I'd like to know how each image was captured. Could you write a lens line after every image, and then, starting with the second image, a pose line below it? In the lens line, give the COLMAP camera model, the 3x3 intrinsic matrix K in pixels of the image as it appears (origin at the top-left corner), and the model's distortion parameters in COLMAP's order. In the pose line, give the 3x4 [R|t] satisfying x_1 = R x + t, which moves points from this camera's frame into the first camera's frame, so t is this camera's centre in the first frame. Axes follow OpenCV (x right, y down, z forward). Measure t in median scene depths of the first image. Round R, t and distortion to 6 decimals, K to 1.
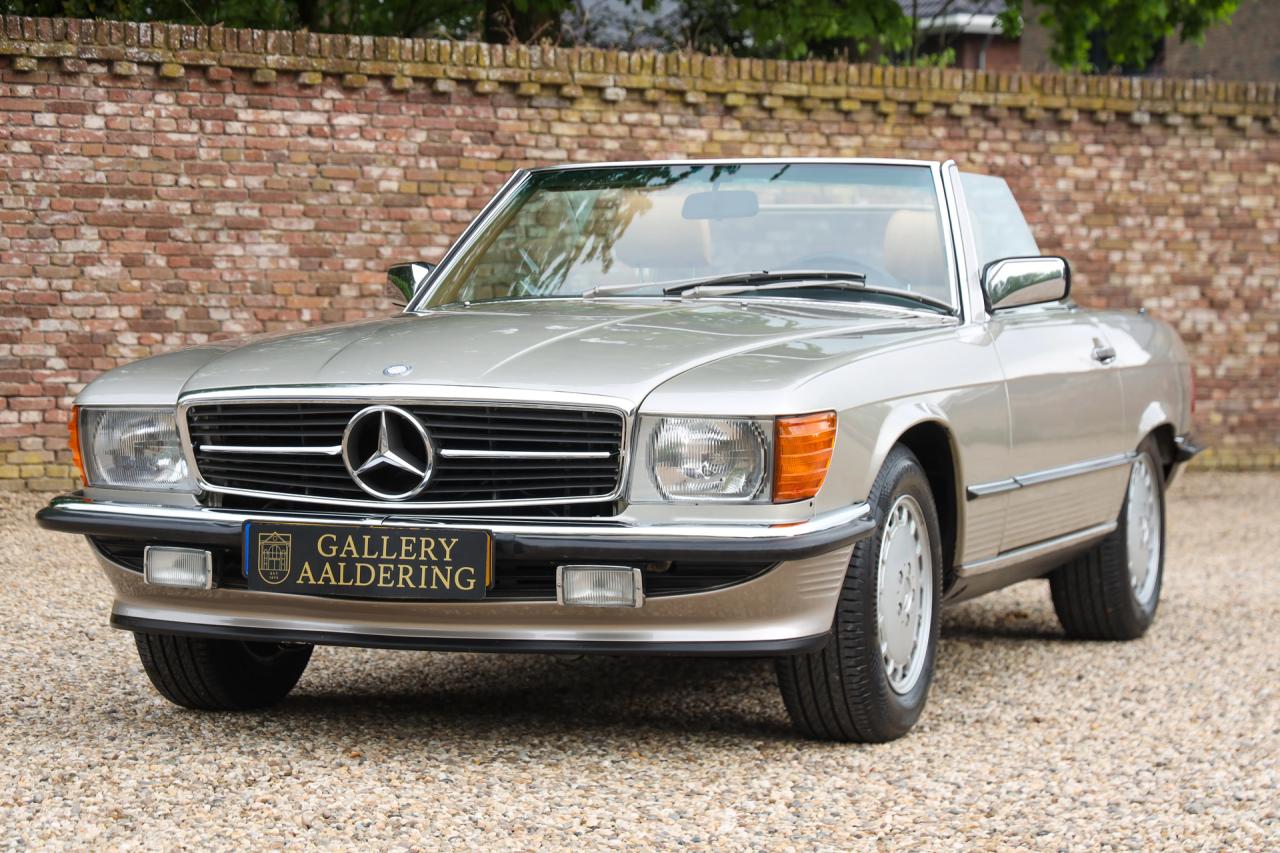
lens RADIAL K [[3401.9, 0, 654.1], [0, 3401.9, 452.0], [0, 0, 1]] dist [0.143758, 0.602732]
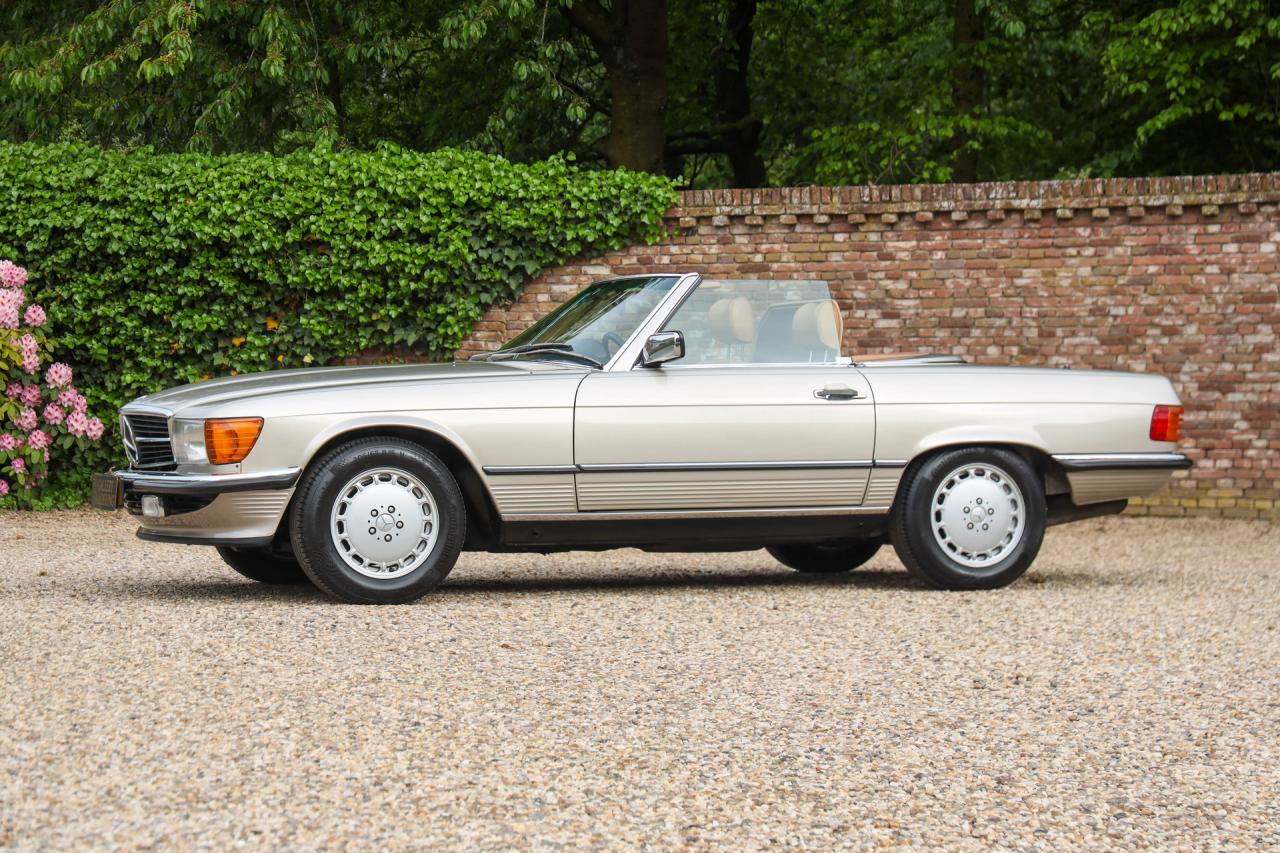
lens RADIAL K [[3016.1, 0, 640.0], [0, 3016.1, 426.5], [0, 0, 1]] dist [0.219168, -0.402155]
pose [[0.633774, -0.006352, -0.773492, 0.615851], [-0.023719, 0.999336, -0.027642, 0.014086], [0.773154, 0.035865, 0.633203, 0.041546]]
